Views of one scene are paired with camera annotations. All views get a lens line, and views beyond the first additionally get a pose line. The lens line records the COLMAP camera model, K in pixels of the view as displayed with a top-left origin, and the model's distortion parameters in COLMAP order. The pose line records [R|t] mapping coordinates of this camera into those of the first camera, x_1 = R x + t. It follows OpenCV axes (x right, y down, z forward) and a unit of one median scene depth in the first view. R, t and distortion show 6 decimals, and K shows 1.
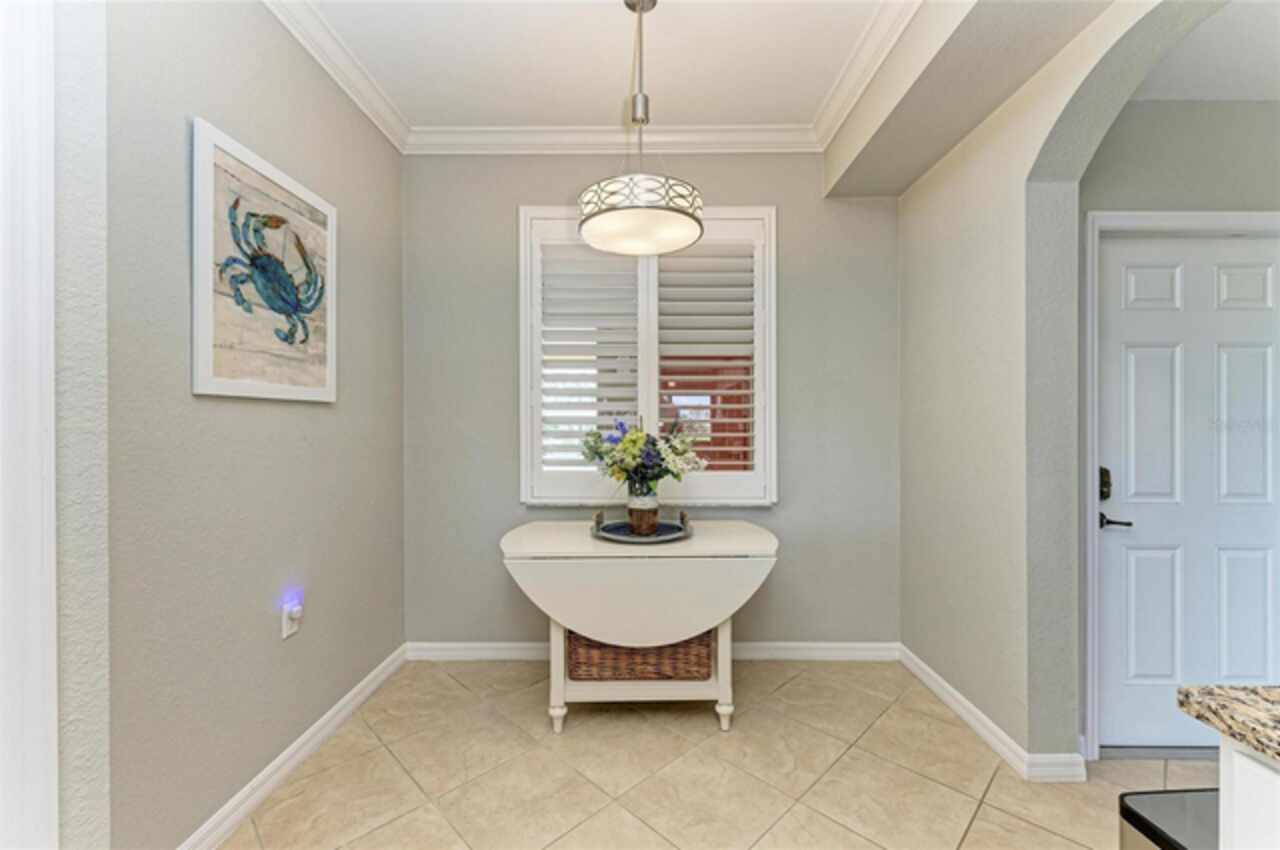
lens RADIAL K [[525.4, 0, 641.9], [0, 525.4, 427.4], [0, 0, 1]] dist [0.000865, 0.000172]
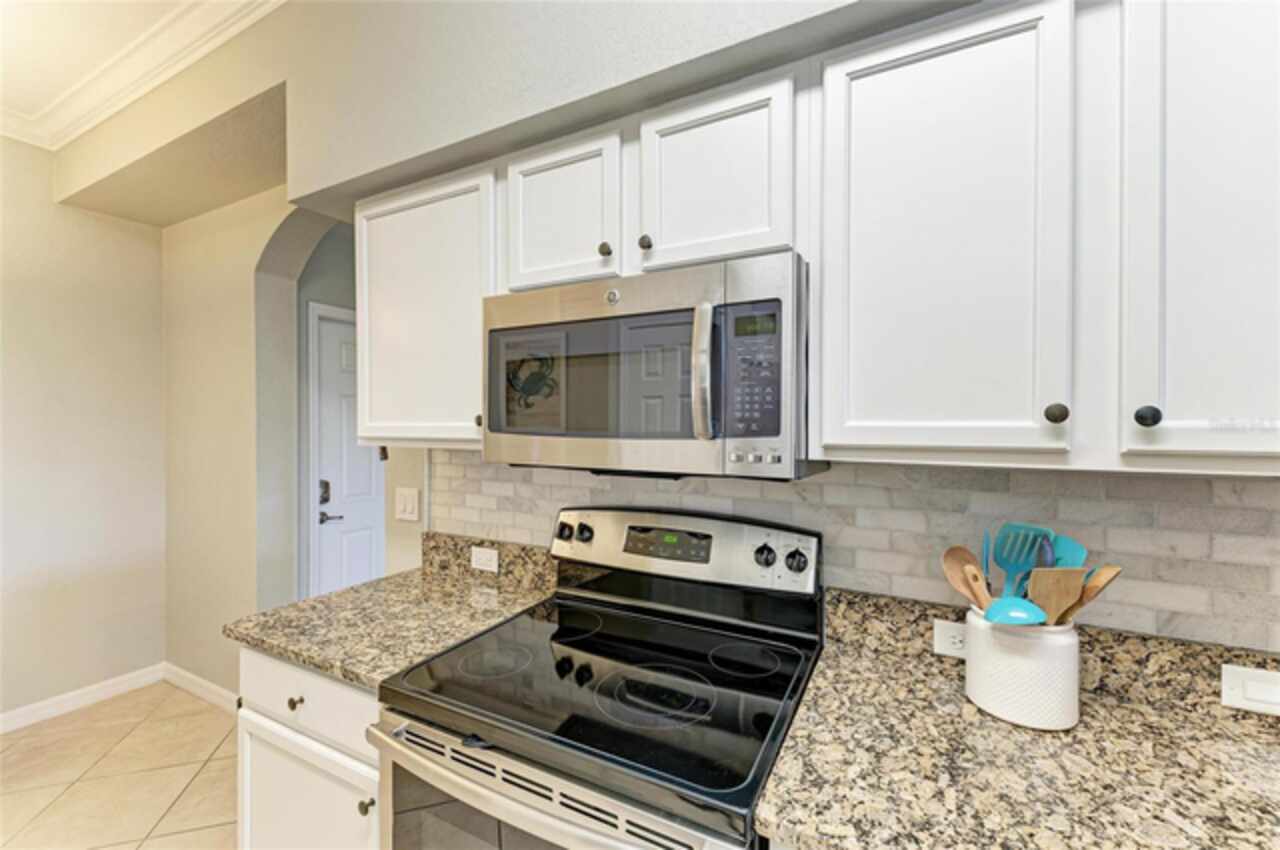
lens RADIAL K [[525.4, 0, 636.6], [0, 525.4, 421.2], [0, 0, 1]] dist [0.000865, 0.000172]
pose [[0.464606, -0.000819, 0.885517, 0.010366], [0.001244, 0.999999, 0.000272, -0.083071], [-0.885517, 0.000975, 0.464607, -0.409490]]
